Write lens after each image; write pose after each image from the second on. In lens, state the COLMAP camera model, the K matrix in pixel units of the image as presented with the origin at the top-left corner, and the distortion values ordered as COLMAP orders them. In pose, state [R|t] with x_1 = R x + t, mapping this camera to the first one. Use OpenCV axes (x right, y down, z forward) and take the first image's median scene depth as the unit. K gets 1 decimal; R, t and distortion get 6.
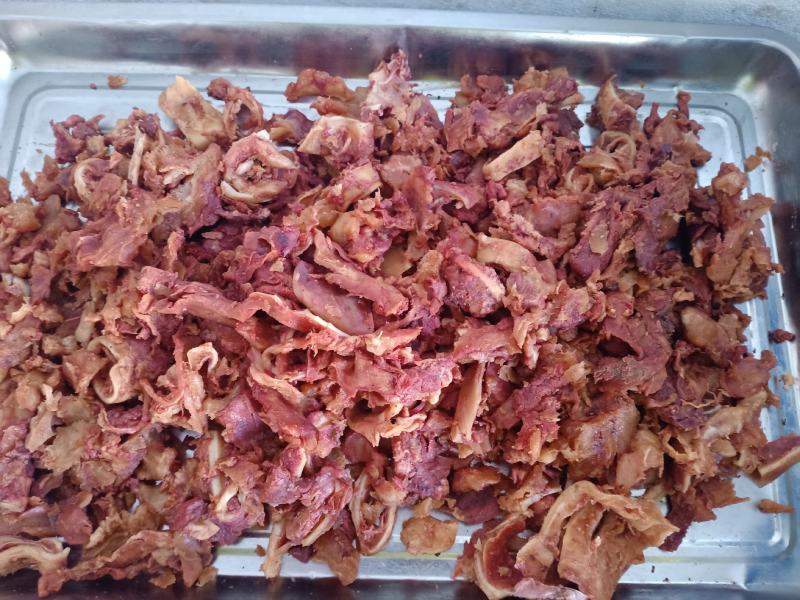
lens RADIAL K [[652.0, 0, 400.0], [0, 652.0, 300.0], [0, 0, 1]] dist [0.071681, -0.160508]
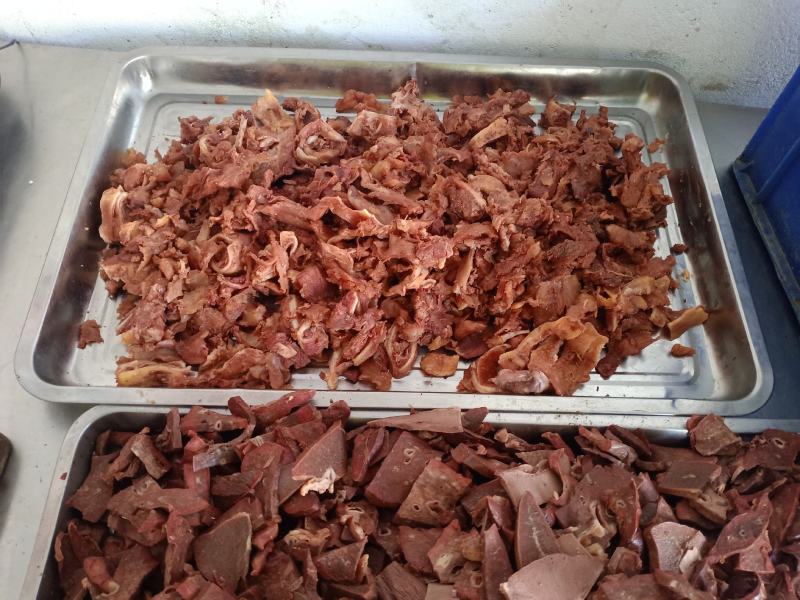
lens RADIAL K [[640.5, 0, 400.0], [0, 640.5, 300.0], [0, 0, 1]] dist [0.139748, -0.342870]
pose [[0.999876, -0.005166, 0.014906, -0.063650], [0.008292, 0.975915, -0.217993, 0.530348], [-0.013421, 0.218090, 0.975836, -0.412153]]
